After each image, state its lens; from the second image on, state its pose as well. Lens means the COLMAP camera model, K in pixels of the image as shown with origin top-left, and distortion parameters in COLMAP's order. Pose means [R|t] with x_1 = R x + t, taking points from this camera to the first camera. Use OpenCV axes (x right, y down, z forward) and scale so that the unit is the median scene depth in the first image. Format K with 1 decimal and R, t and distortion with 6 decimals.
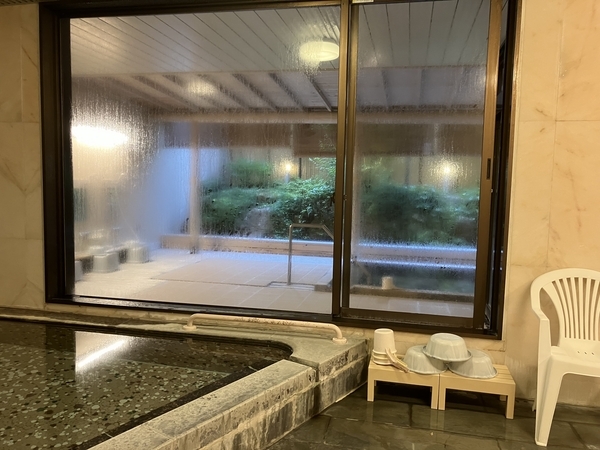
lens RADIAL K [[482.9, 0, 298.7], [0, 482.9, 225.7], [0, 0, 1]] dist [0.024442, -0.019720]
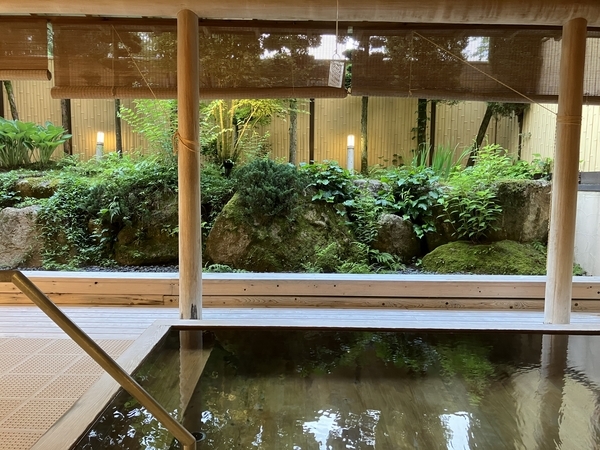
lens RADIAL K [[482.9, 0, 299.5], [0, 482.9, 225.0], [0, 0, 1]] dist [0.024442, -0.019720]
pose [[0.972529, -0.036745, 0.229863, 0.095637], [0.030820, 0.999095, 0.029316, -0.024026], [-0.230732, -0.021426, 0.972781, 0.434918]]
